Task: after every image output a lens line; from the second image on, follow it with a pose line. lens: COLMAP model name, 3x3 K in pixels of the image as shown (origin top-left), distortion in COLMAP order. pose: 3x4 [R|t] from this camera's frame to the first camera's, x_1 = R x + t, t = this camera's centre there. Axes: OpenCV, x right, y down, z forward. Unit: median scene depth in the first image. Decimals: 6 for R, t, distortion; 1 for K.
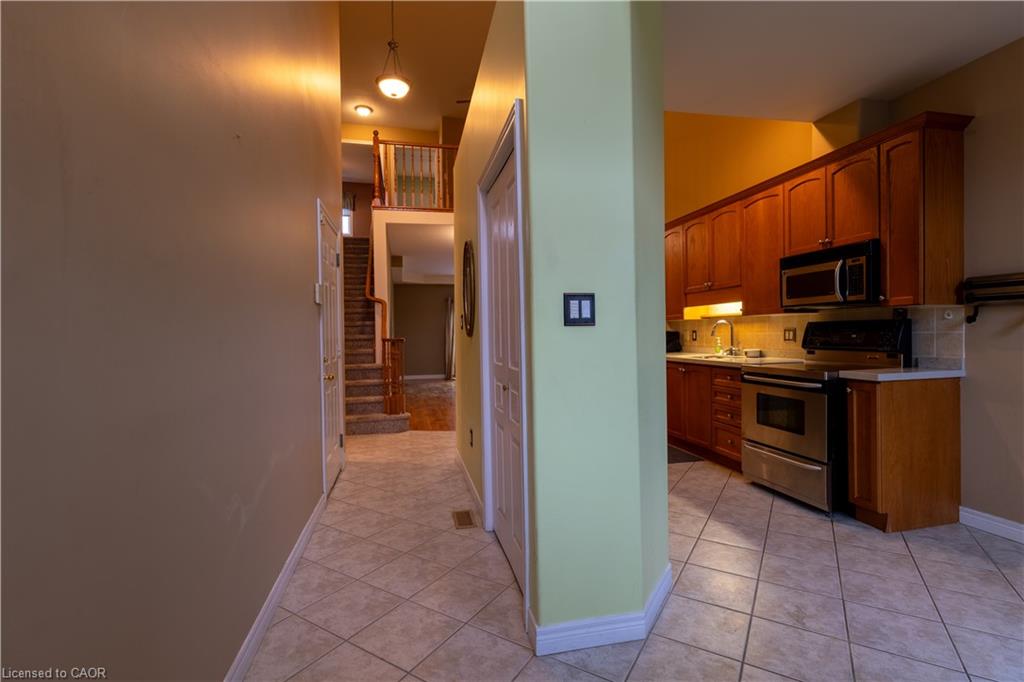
lens RADIAL K [[470.6, 0, 513.0], [0, 470.6, 341.5], [0, 0, 1]] dist [0.004419, 0.000239]
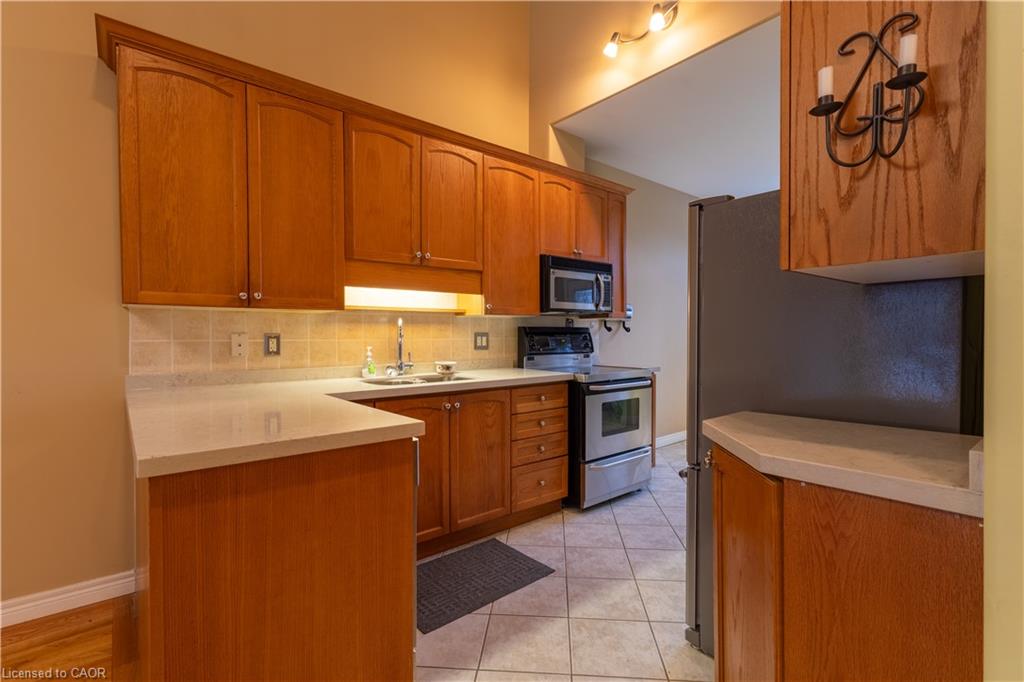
lens RADIAL K [[470.2, 0, 512.0], [0, 470.2, 342.8], [0, 0, 1]] dist [0.004239, 0.000203]
pose [[-0.454062, 0.001287, 0.890969, -0.219054], [0.025506, 0.999608, 0.011554, -0.023154], [-0.890605, 0.027972, -0.453917, 1.630658]]
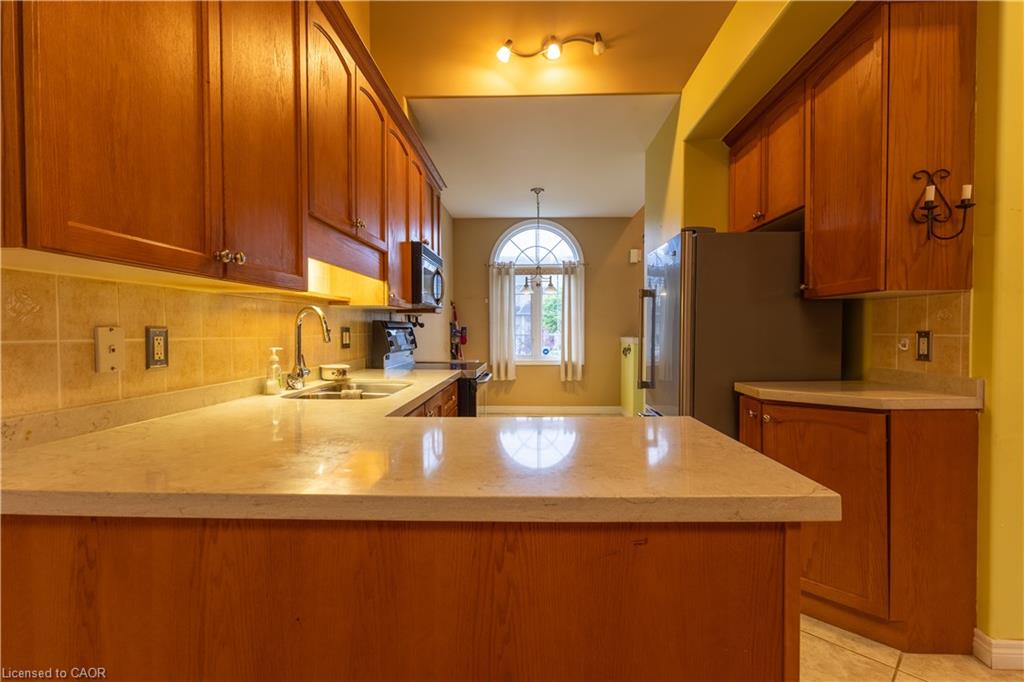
lens RADIAL K [[470.2, 0, 512.0], [0, 470.2, 342.8], [0, 0, 1]] dist [0.004239, 0.000203]
pose [[-0.965732, 0.012192, 0.259253, 0.227677], [0.023463, 0.998907, 0.040427, -0.034499], [-0.258477, 0.045125, -0.964963, 1.943750]]
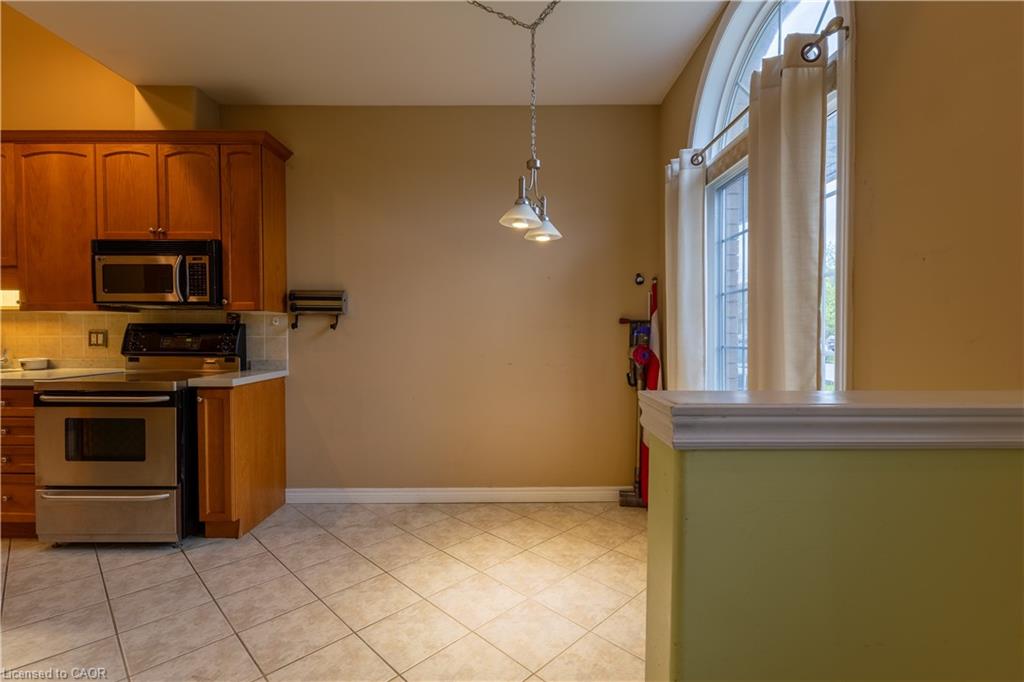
lens RADIAL K [[470.2, 0, 512.0], [0, 470.2, 342.8], [0, 0, 1]] dist [0.004239, 0.000203]
pose [[0.225349, -0.004316, 0.974269, -0.034916], [0.010129, 0.999947, 0.002087, -0.001864], [-0.974225, 0.009398, 0.225381, 0.175359]]
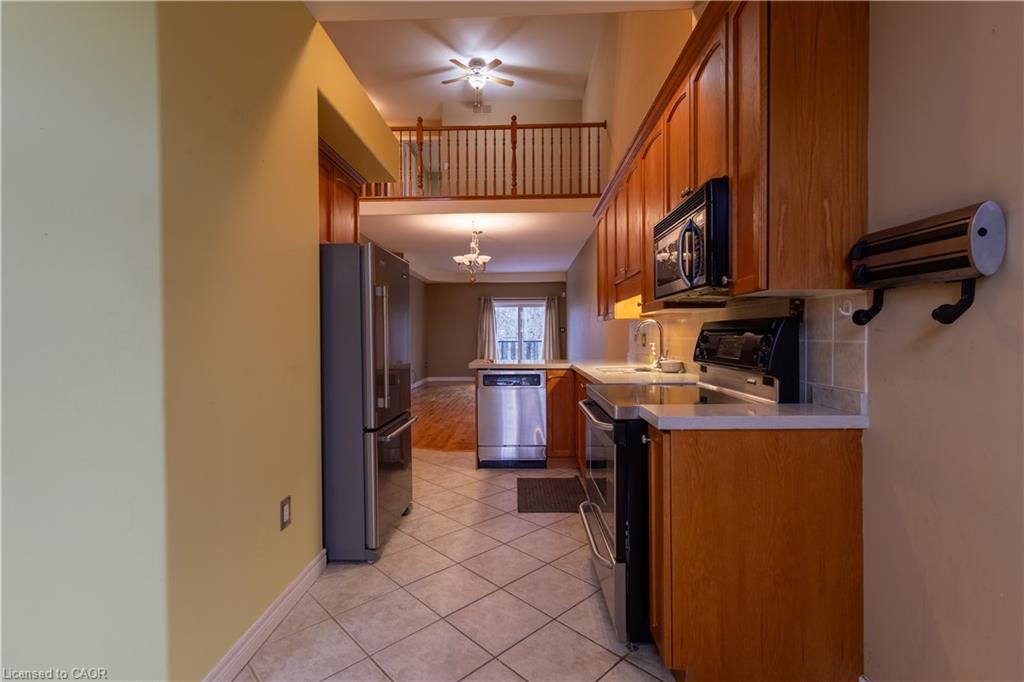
lens RADIAL K [[470.6, 0, 513.0], [0, 470.6, 341.5], [0, 0, 1]] dist [0.004419, 0.000239]
pose [[0.969489, 0.014457, -0.244709, 0.597629], [-0.014761, 0.999891, 0.000592, -0.012685], [0.244691, 0.003039, 0.969596, 0.344199]]
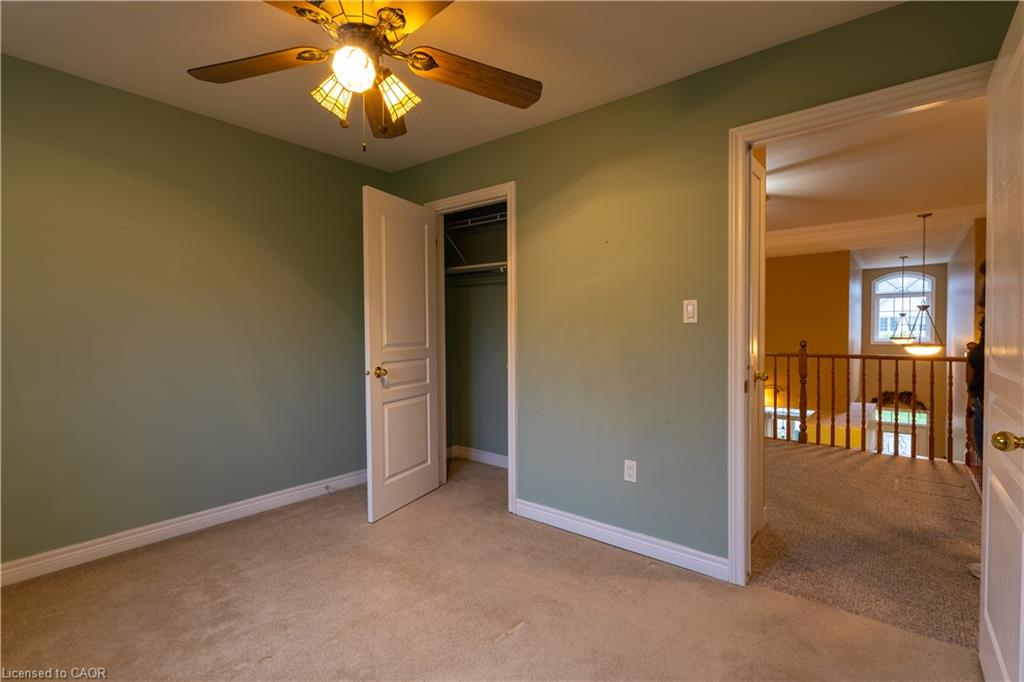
lens RADIAL K [[470.6, 0, 513.0], [0, 470.6, 341.5], [0, 0, 1]] dist [0.004419, 0.000239]
pose [[-0.612702, -0.001351, 0.790313, -0.797473], [0.030593, 0.999209, 0.025426, -0.935469], [-0.789722, 0.039756, -0.612176, 3.584248]]
